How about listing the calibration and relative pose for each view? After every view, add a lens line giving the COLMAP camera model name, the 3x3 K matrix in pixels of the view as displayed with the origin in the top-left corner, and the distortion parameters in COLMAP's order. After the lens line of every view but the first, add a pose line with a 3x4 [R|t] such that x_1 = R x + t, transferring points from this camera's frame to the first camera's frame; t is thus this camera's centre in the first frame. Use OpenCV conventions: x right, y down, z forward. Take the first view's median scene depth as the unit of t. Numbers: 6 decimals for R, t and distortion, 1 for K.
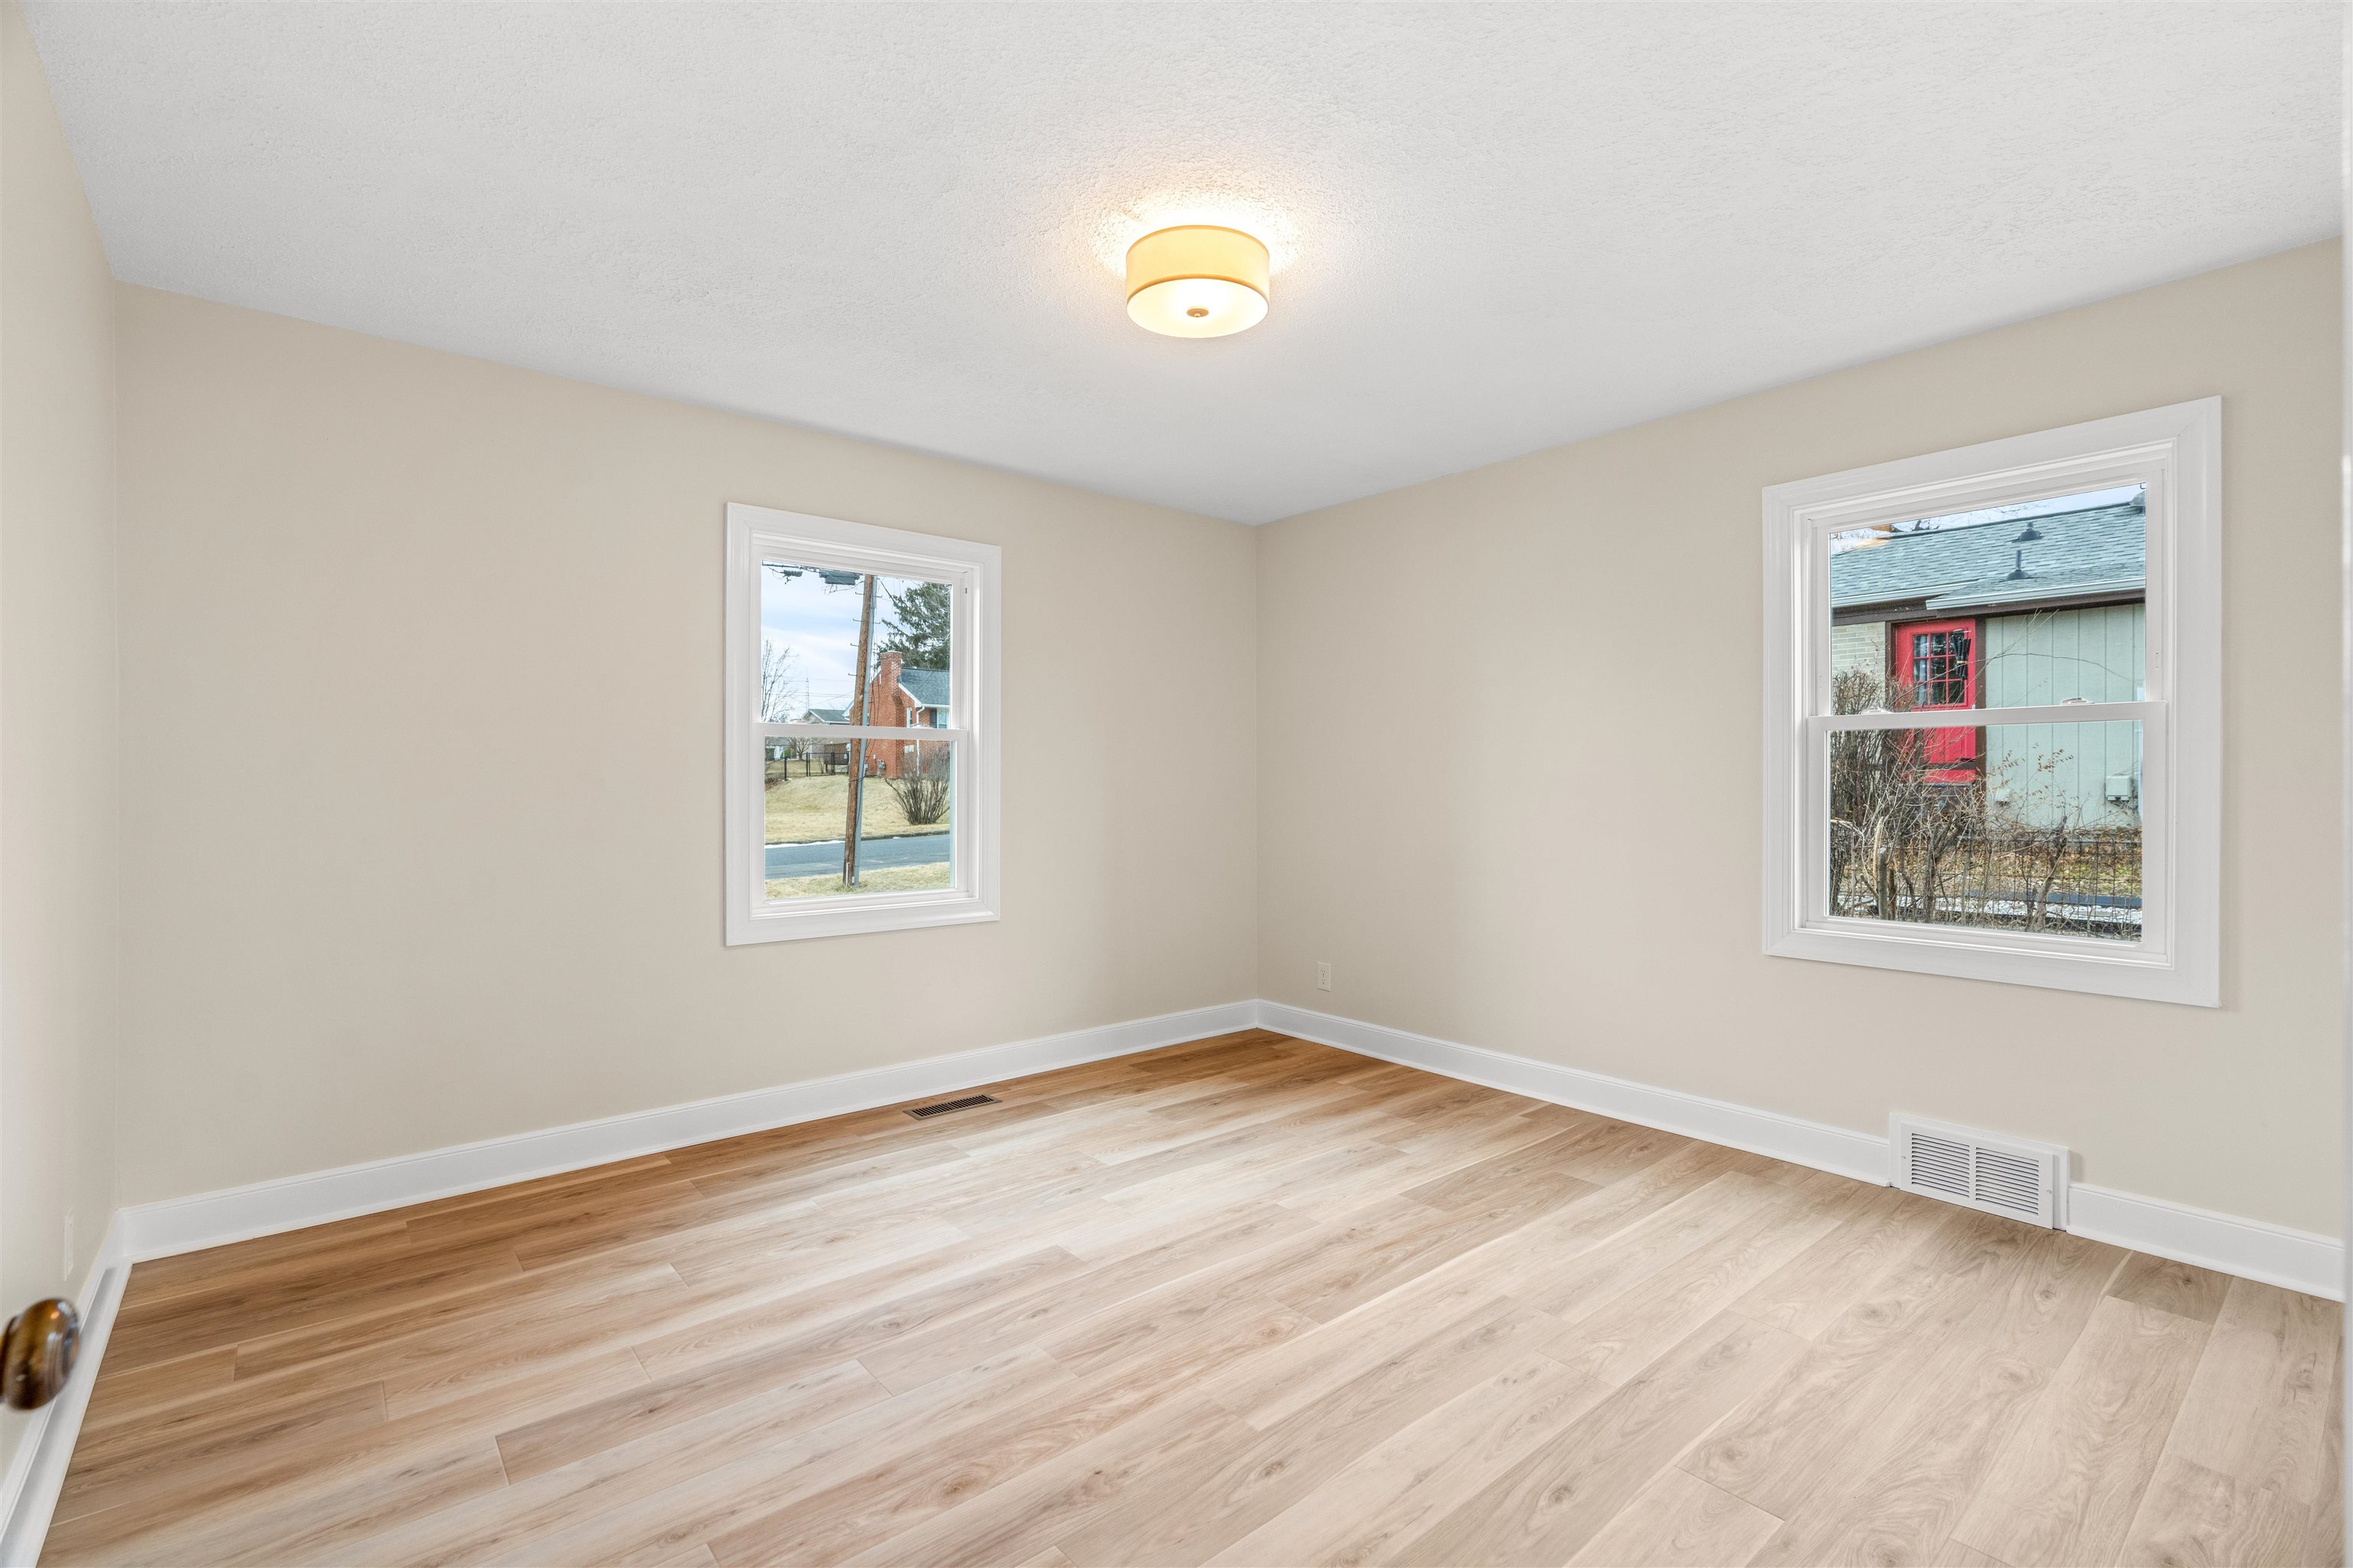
lens RADIAL K [[1064.7, 0, 1175.3], [0, 1064.7, 778.2], [0, 0, 1]] dist [-0.003961, 0.000914]
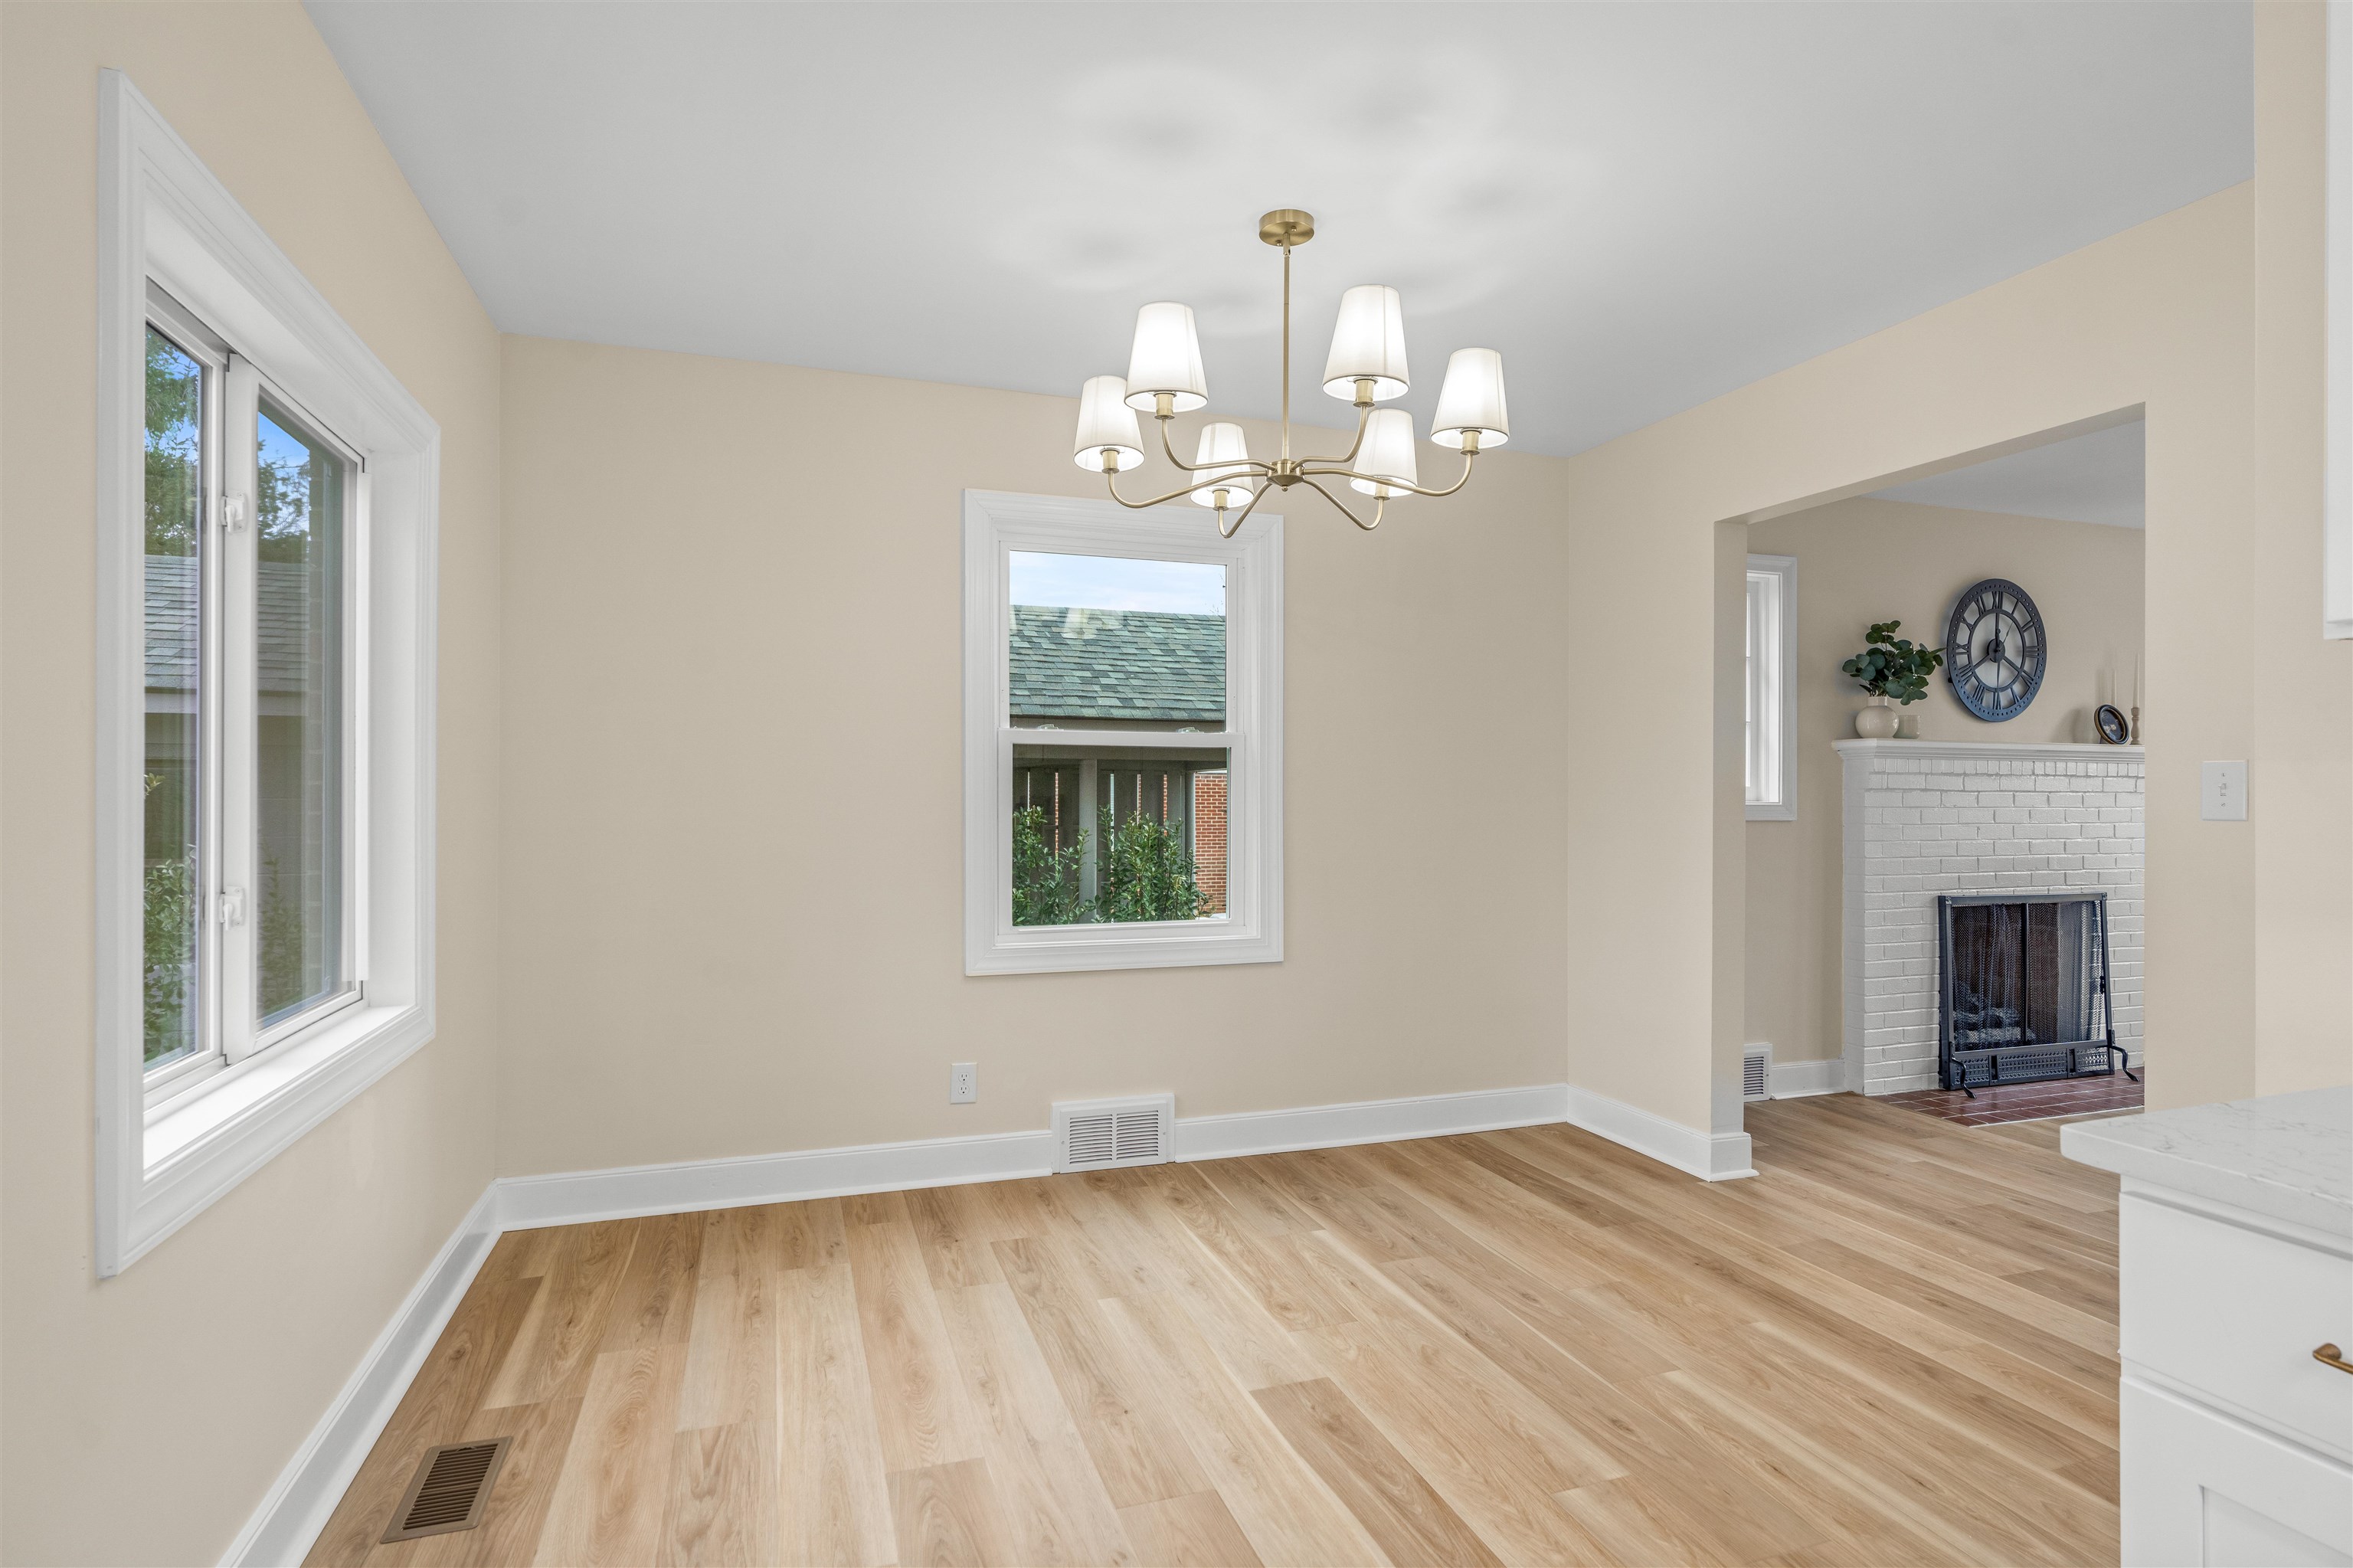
lens RADIAL K [[1174.2, 0, 1175.6], [0, 1174.2, 795.1], [0, 0, 1]] dist [0.004757, 0.000560]
pose [[0.351123, 0.009317, 0.936283, -0.489024], [-0.001254, 0.999954, -0.009481, -0.008379], [-0.936329, 0.002155, 0.351118, 0.461023]]
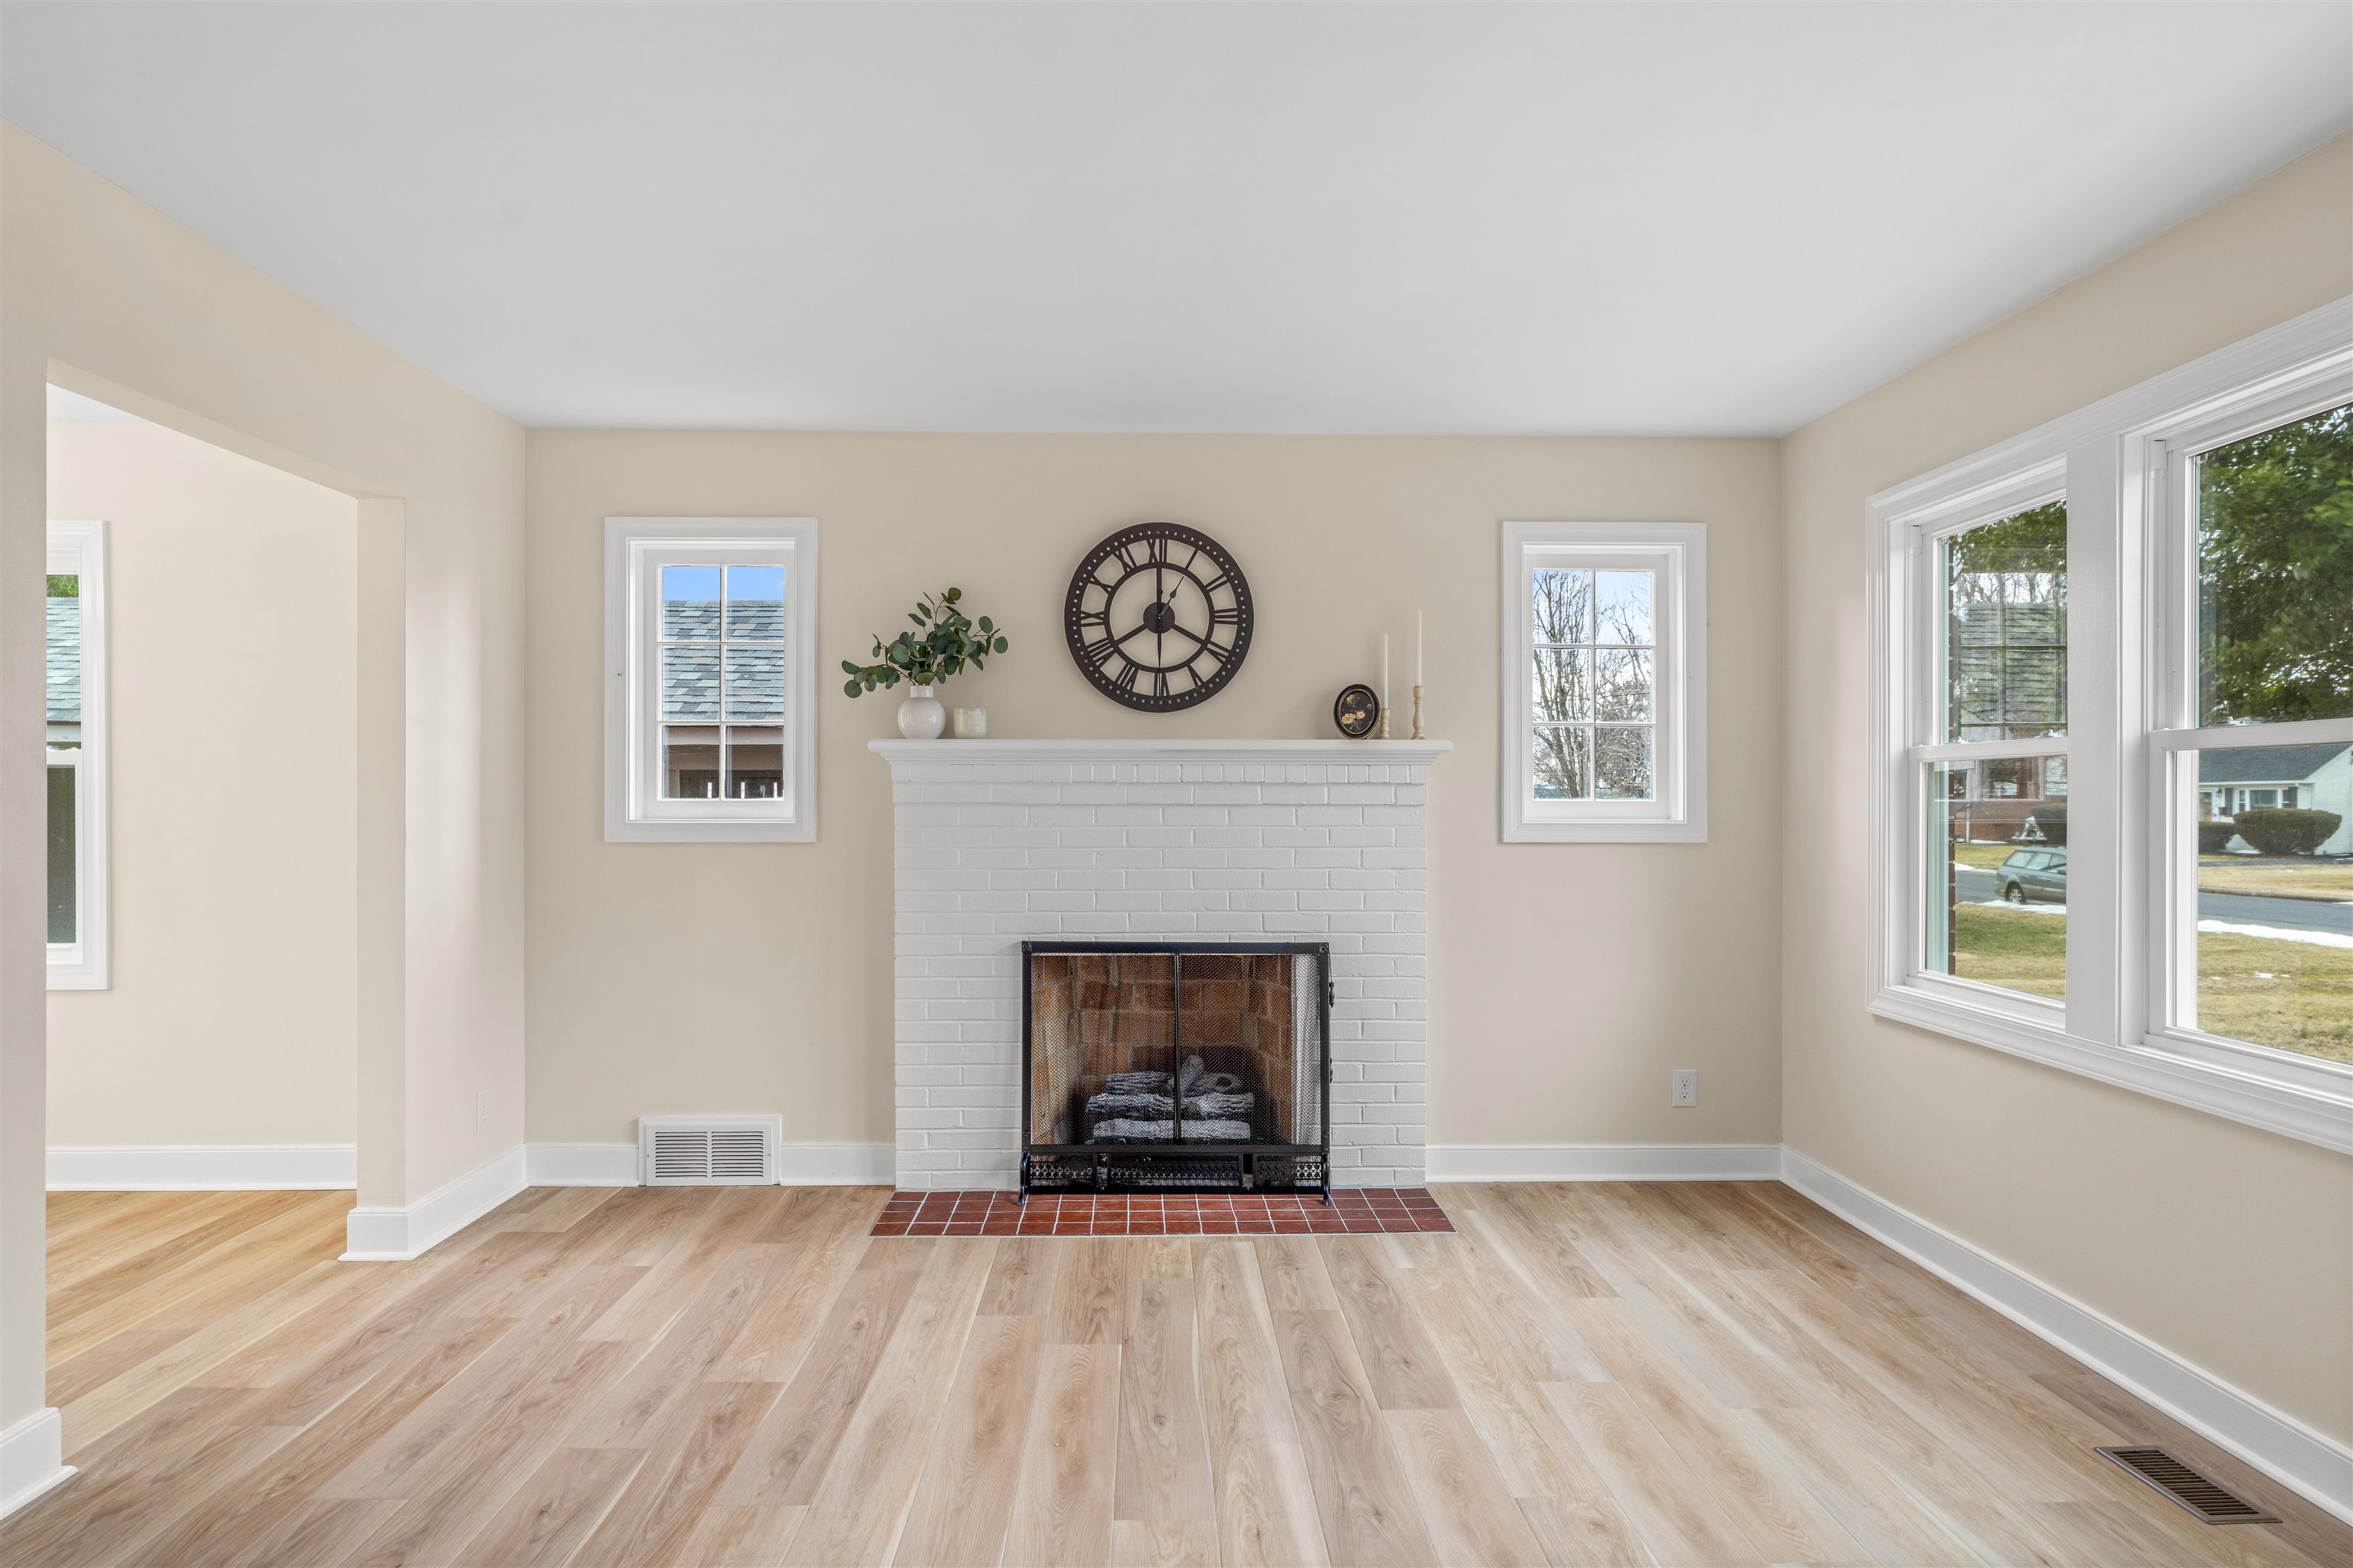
lens RADIAL K [[1380.0, 0, 1175.1], [0, 1380.0, 803.0], [0, 0, 1]] dist [-0.004376, 0.002424]
pose [[0.625304, 0.004360, 0.780369, 0.416851], [0.000473, 0.999982, -0.005966, -0.025877], [-0.780381, 0.004100, 0.625291, -1.106745]]
